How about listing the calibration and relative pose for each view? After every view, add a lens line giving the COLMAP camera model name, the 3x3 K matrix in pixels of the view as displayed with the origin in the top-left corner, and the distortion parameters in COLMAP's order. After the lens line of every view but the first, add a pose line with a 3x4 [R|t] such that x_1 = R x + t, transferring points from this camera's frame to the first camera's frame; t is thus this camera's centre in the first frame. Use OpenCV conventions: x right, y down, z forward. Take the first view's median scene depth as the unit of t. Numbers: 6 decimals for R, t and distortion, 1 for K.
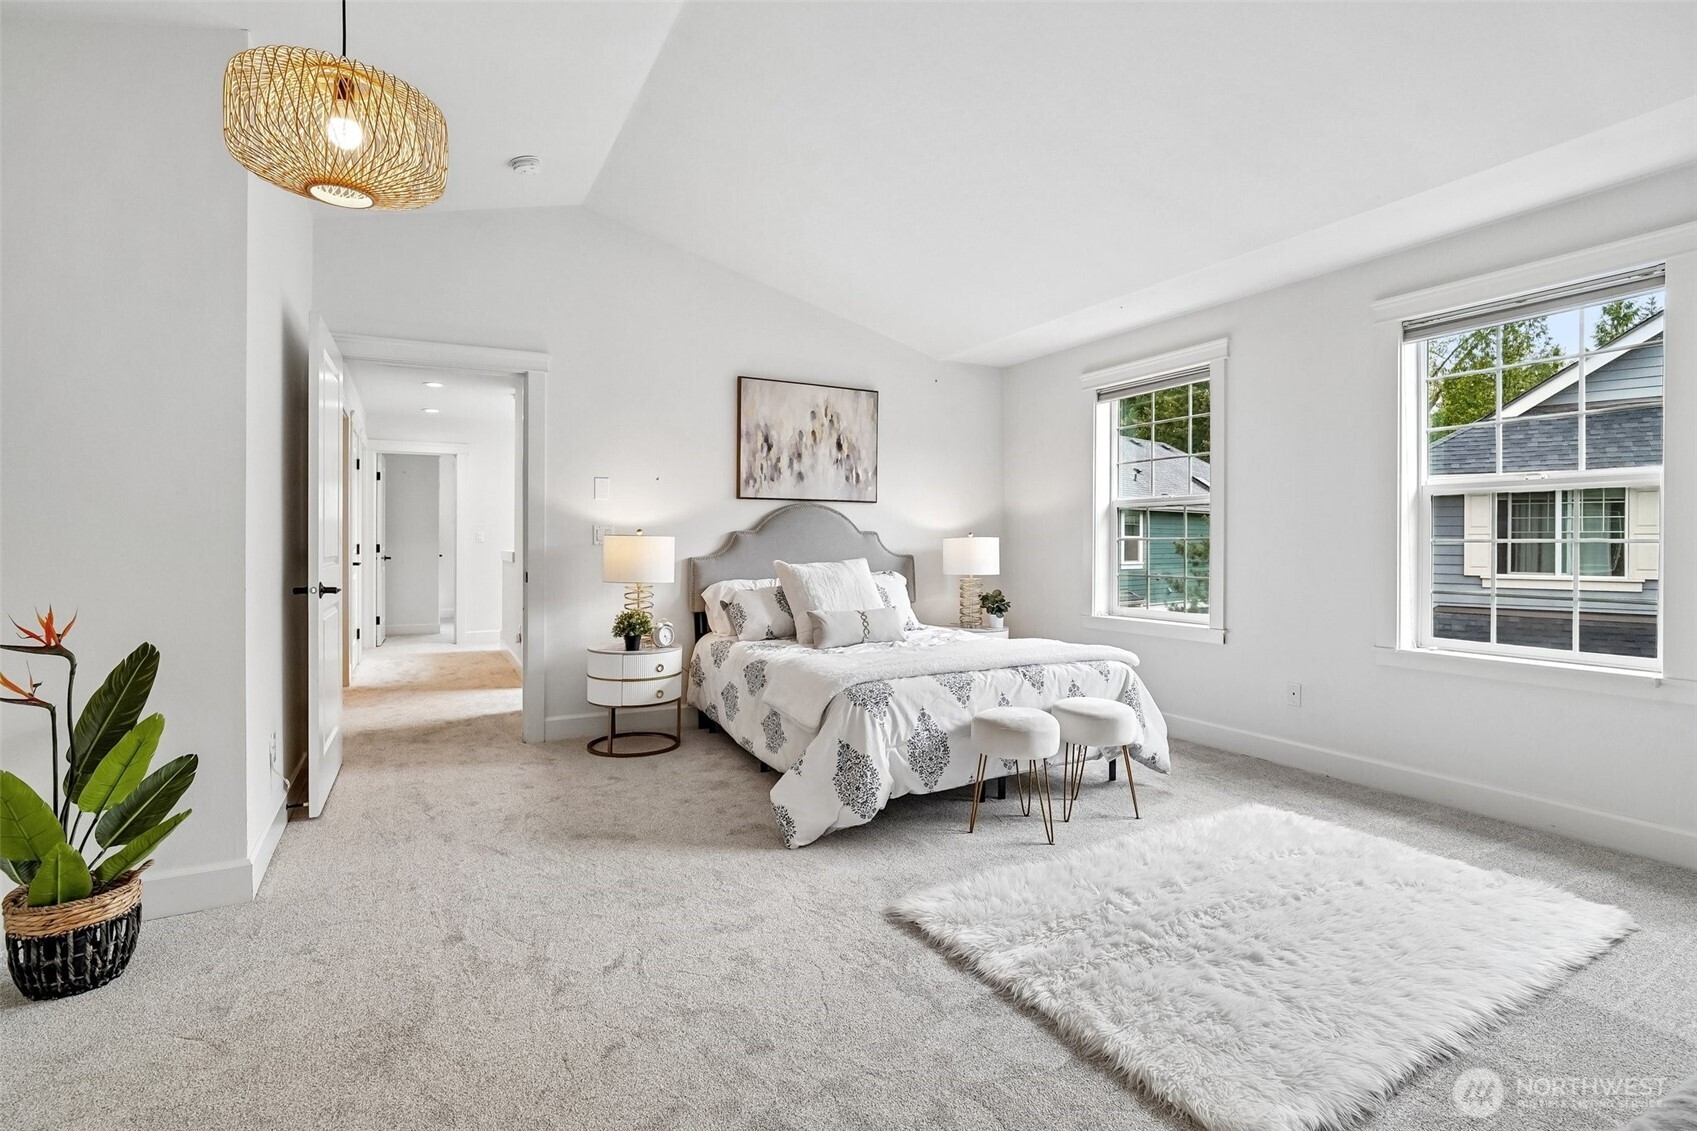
lens RADIAL K [[808.9, 0, 852.0], [0, 808.9, 560.7], [0, 0, 1]] dist [-0.015127, 0.006348]
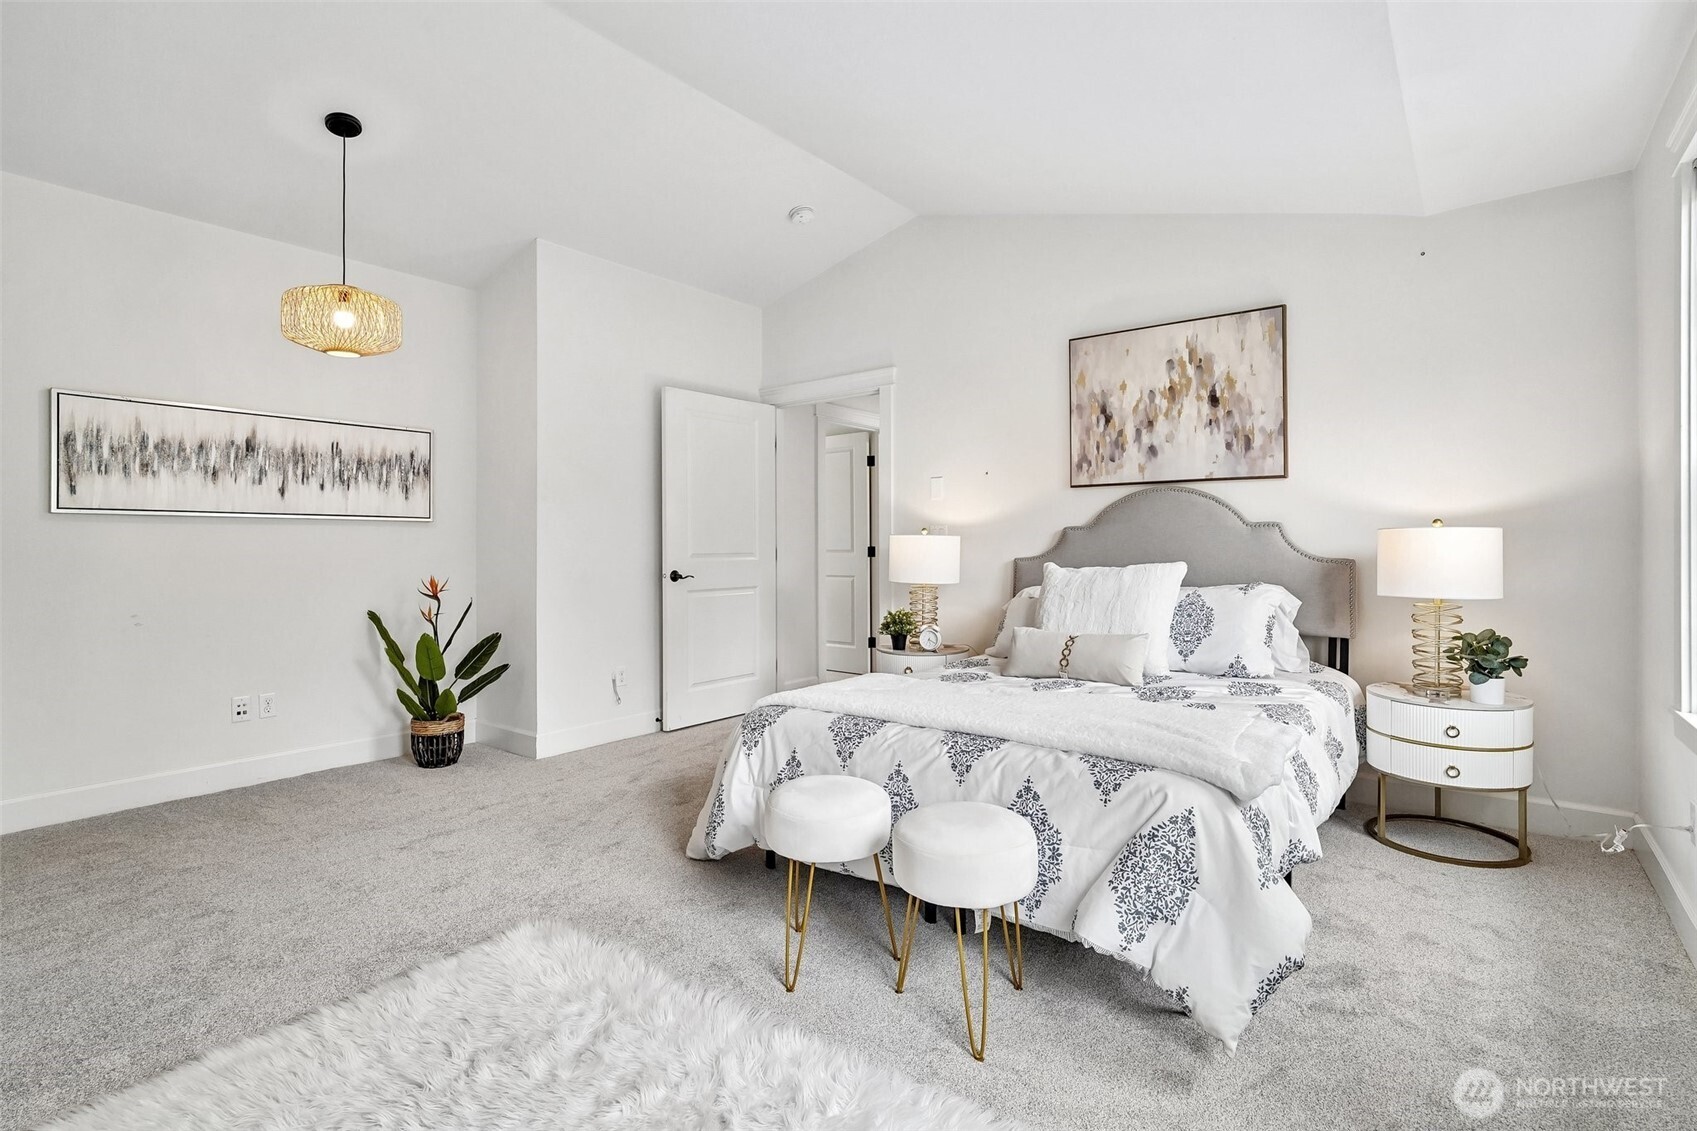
lens RADIAL K [[808.9, 0, 858.5], [0, 808.9, 556.5], [0, 0, 1]] dist [-0.015127, 0.006348]
pose [[0.400695, 0.008795, -0.916169, 0.550863], [-0.013920, 0.999897, 0.003510, -0.006500], [0.916106, 0.011346, 0.400776, 0.490126]]
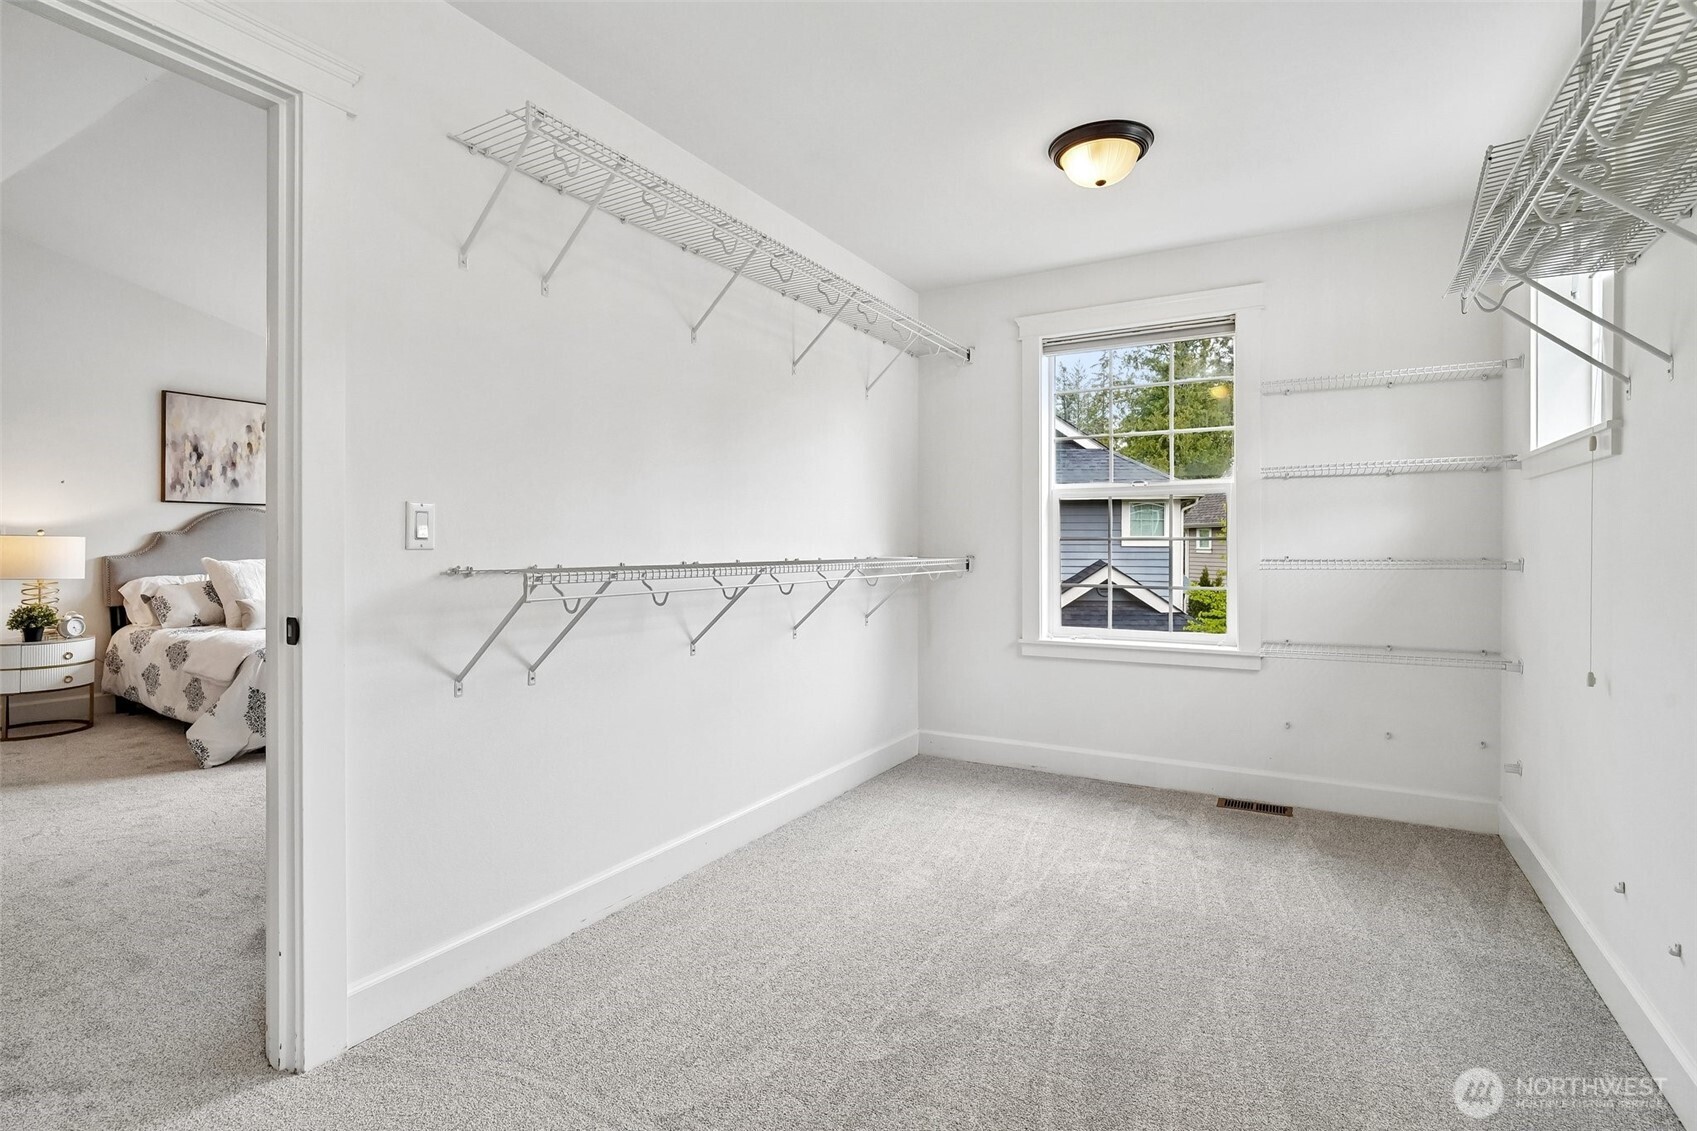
lens RADIAL K [[808.9, 0, 854.7], [0, 808.9, 556.8], [0, 0, 1]] dist [-0.015127, 0.006348]
pose [[0.850863, -0.005662, 0.525357, 0.087996], [0.008278, 0.999962, -0.002629, 0.008471], [-0.525322, 0.006586, 0.850878, -0.430072]]
